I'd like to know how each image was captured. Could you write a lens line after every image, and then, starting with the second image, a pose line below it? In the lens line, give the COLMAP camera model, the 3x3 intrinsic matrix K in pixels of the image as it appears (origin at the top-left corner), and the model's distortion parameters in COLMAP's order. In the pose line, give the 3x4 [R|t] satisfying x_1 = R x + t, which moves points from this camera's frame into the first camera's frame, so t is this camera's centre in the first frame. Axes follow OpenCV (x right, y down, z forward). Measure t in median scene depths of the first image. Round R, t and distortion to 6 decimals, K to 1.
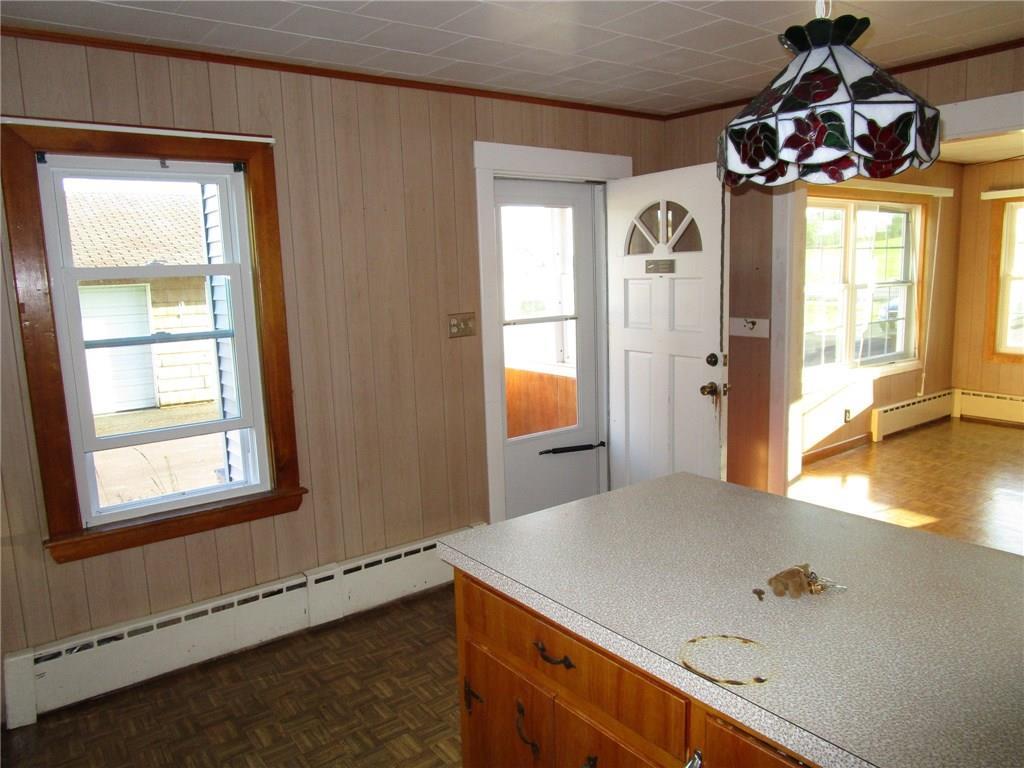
lens RADIAL K [[736.3, 0, 506.5], [0, 736.3, 383.8], [0, 0, 1]] dist [-0.022879, 0.001084]
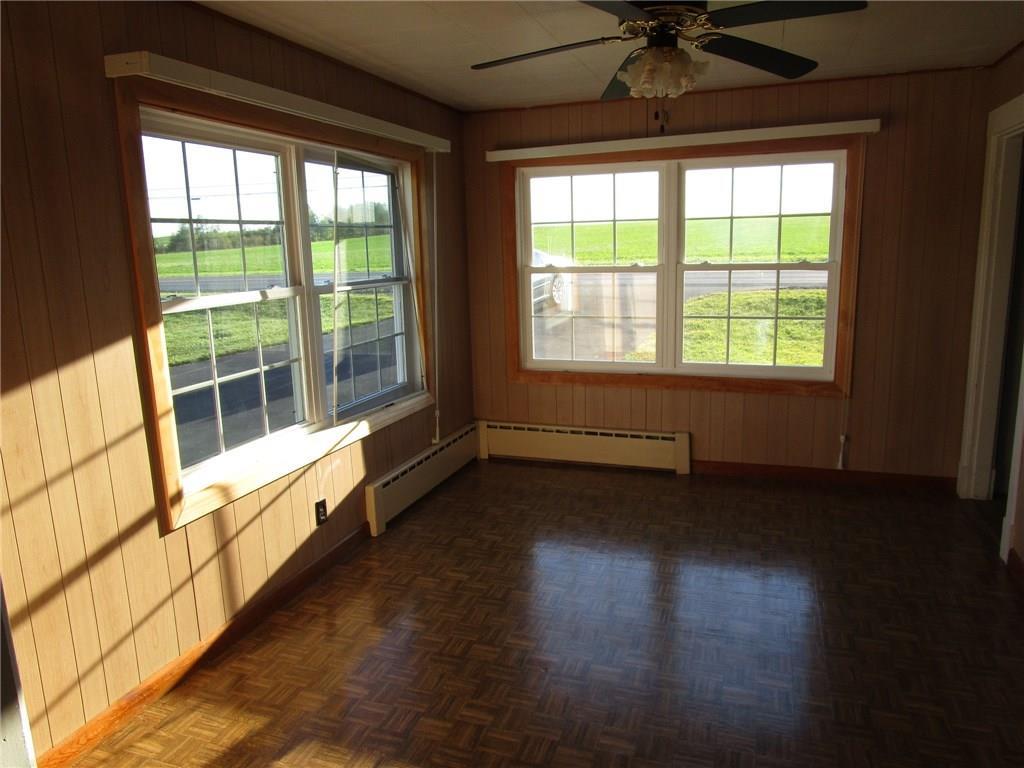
lens RADIAL K [[736.3, 0, 506.5], [0, 736.3, 383.8], [0, 0, 1]] dist [-0.022879, 0.001084]
pose [[0.832849, -0.095562, 0.545188, 0.253688], [0.090656, 0.995233, 0.035957, -0.059532], [-0.546025, 0.019478, 0.837542, 0.388795]]
